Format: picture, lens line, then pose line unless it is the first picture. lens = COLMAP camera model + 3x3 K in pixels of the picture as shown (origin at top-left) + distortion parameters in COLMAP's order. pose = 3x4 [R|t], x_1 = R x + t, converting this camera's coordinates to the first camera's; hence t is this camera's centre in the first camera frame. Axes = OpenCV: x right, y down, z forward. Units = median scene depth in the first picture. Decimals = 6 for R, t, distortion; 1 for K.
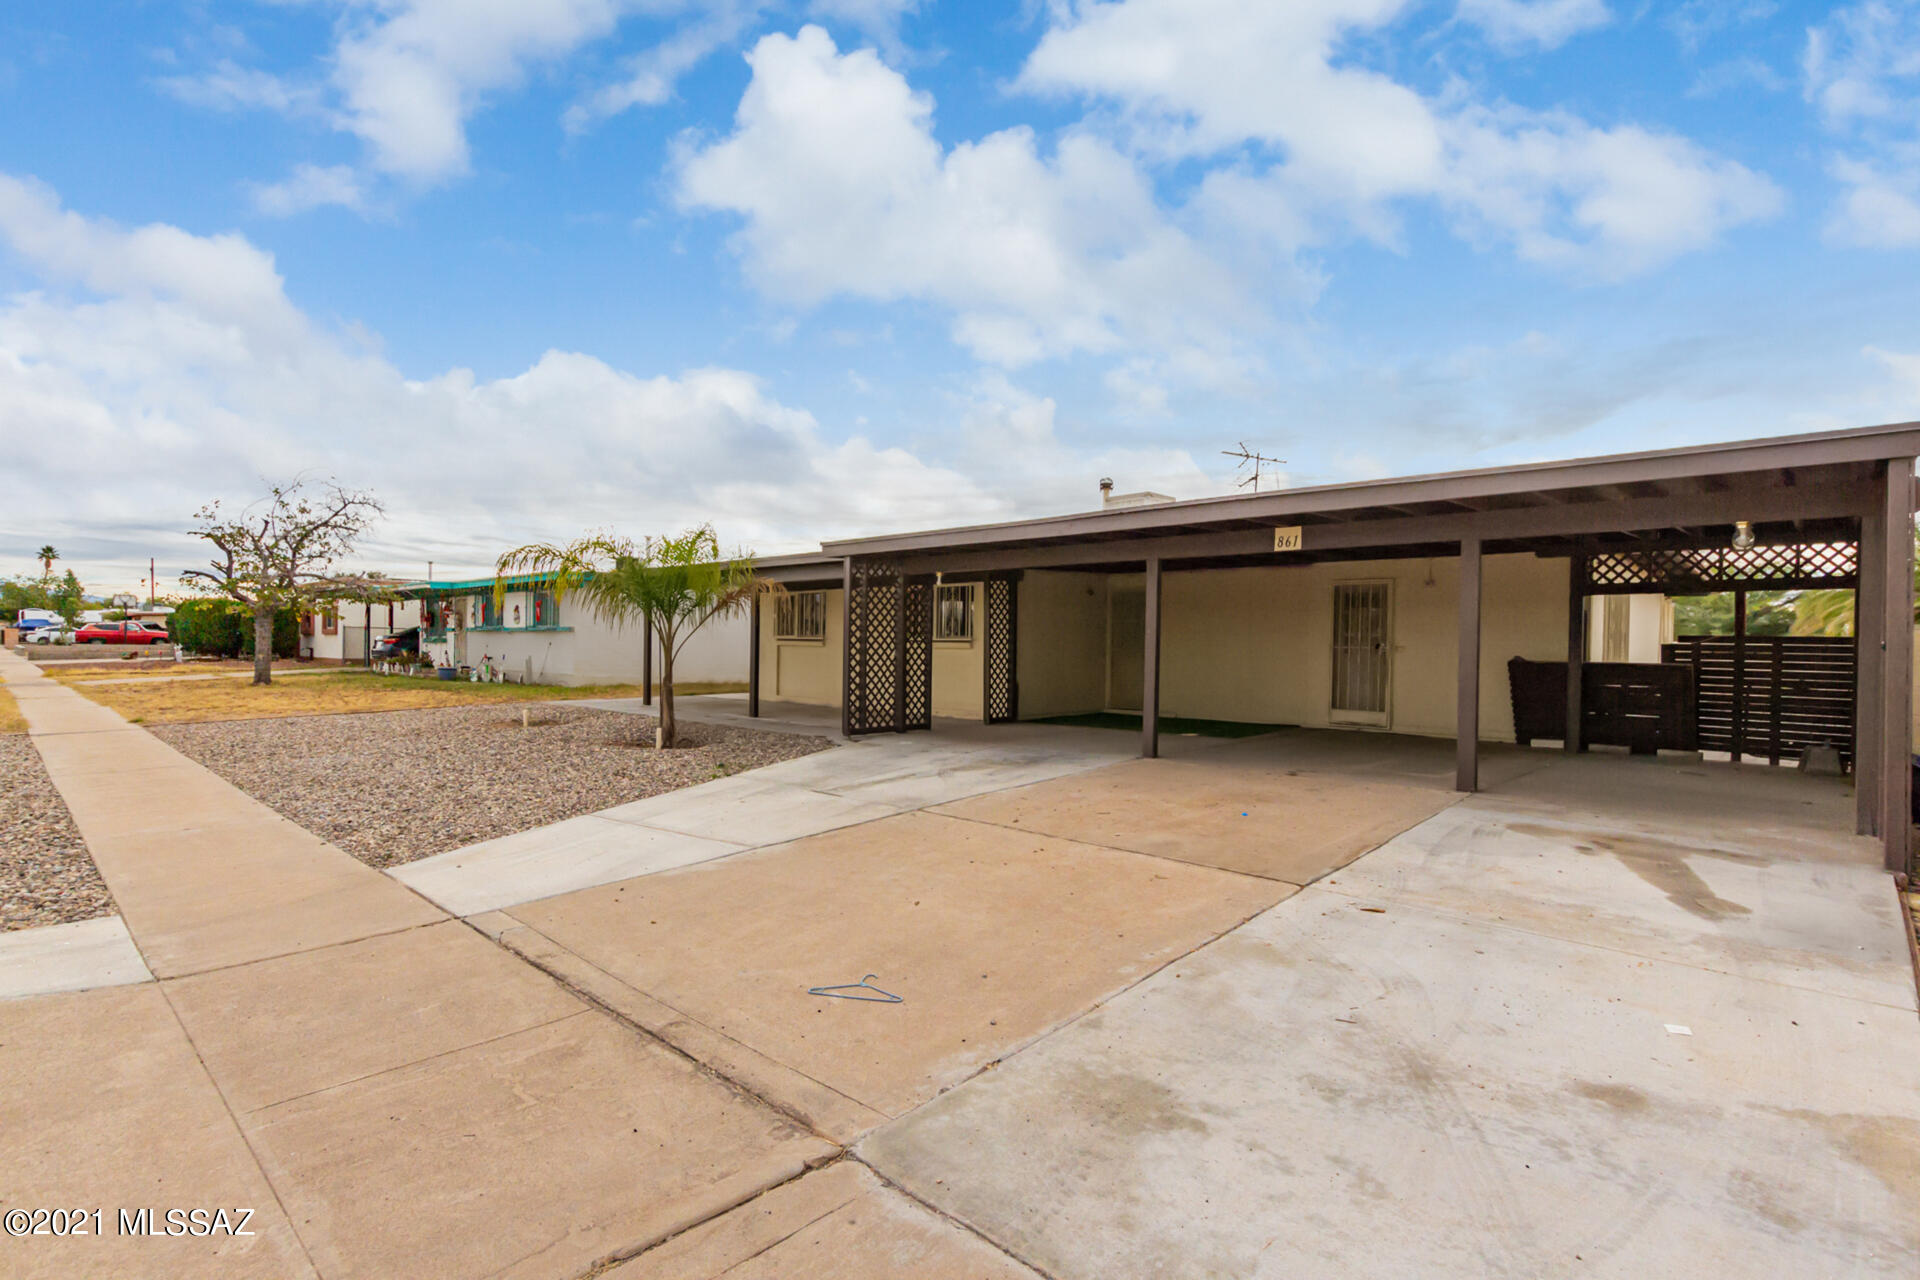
lens RADIAL K [[933.8, 0, 951.0], [0, 933.8, 655.2], [0, 0, 1]] dist [0.004912, -0.000752]
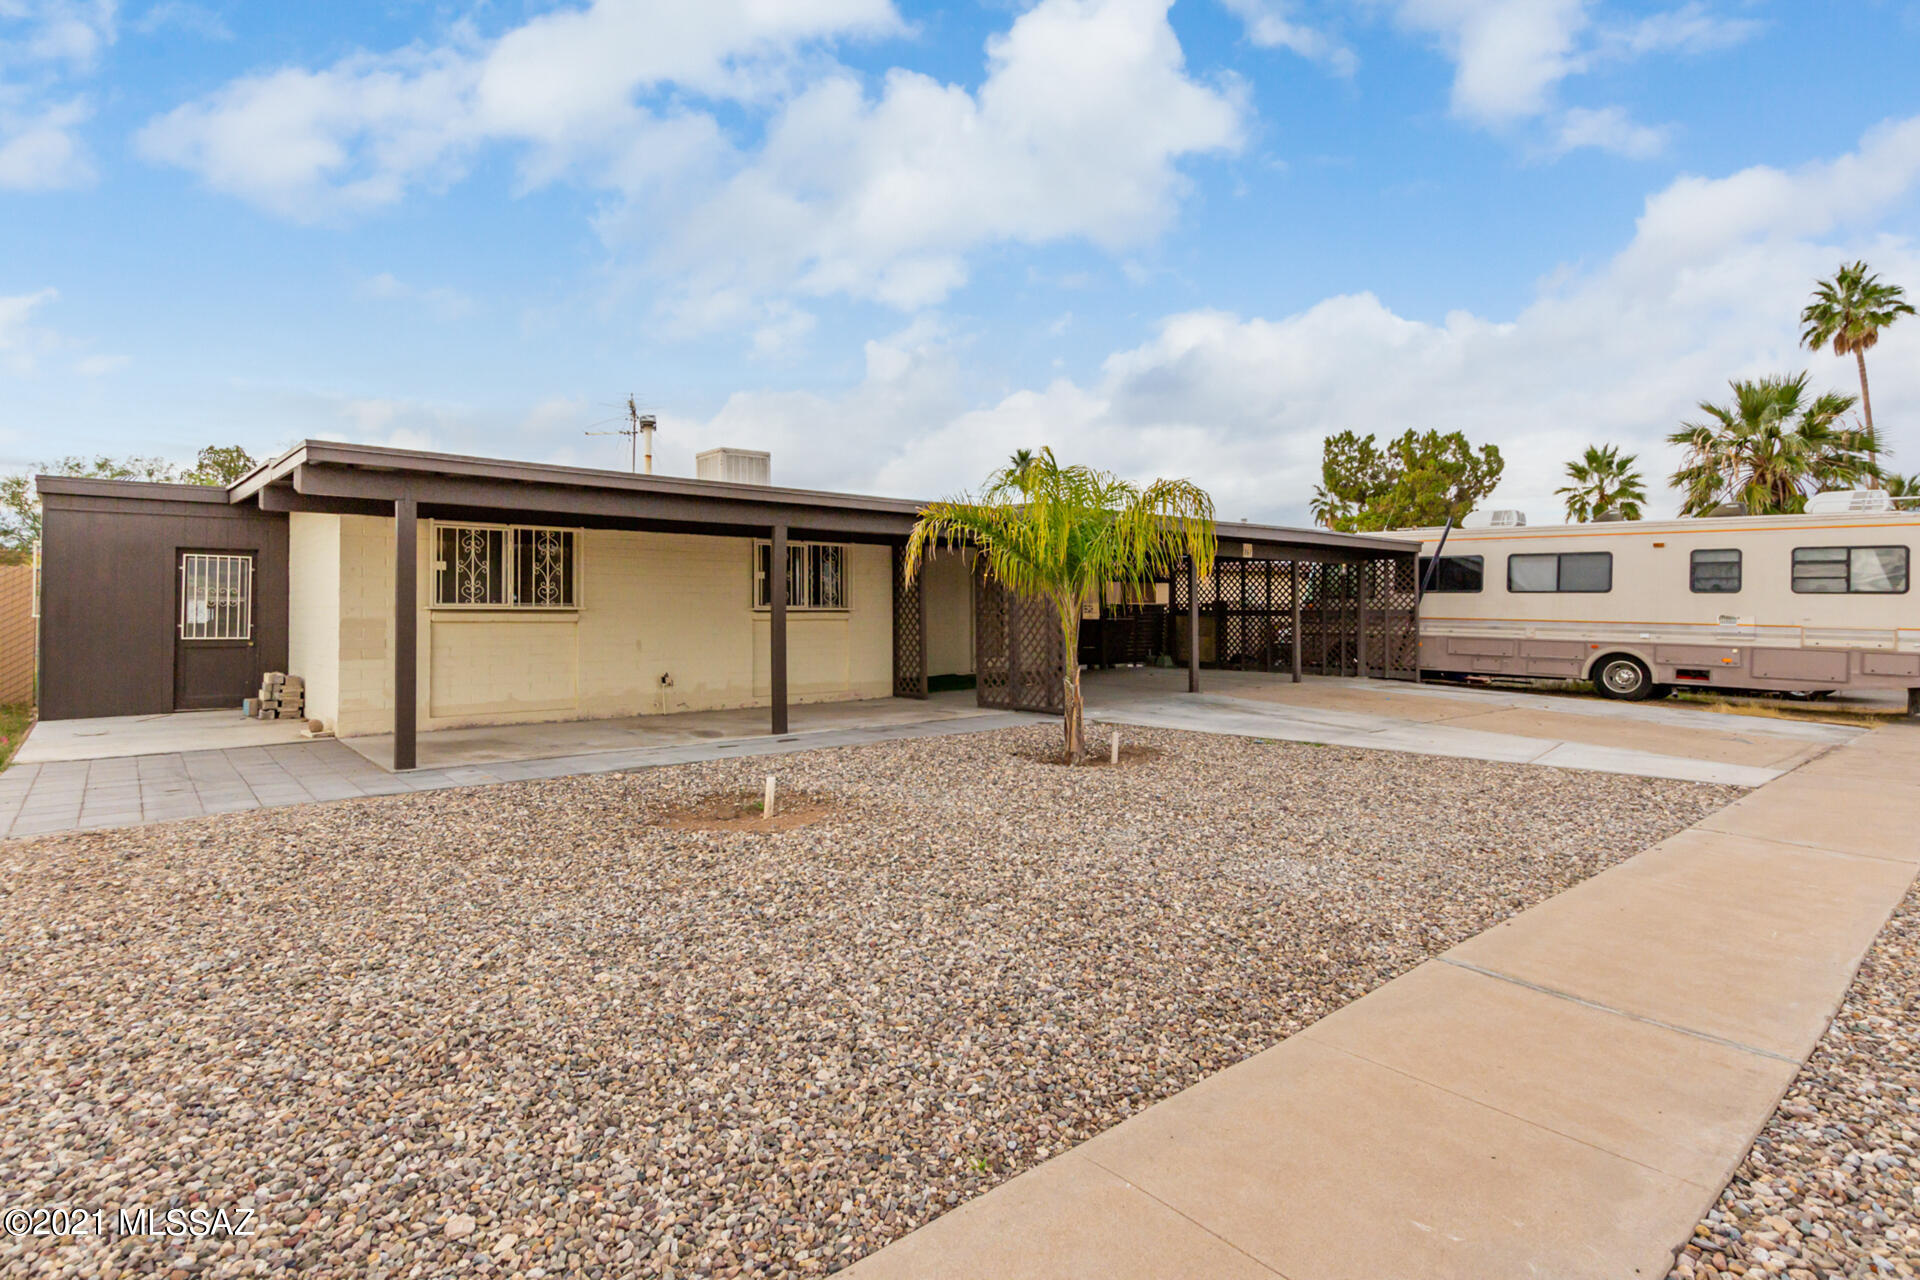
lens RADIAL K [[932.2, 0, 961.2], [0, 932.2, 598.6], [0, 0, 1]] dist [0.001007, -0.000151]
pose [[0.078318, 0.004807, 0.996917, -1.026553], [0.015555, 0.999861, -0.006043, -0.024241], [-0.996807, 0.015981, 0.078233, 1.016218]]
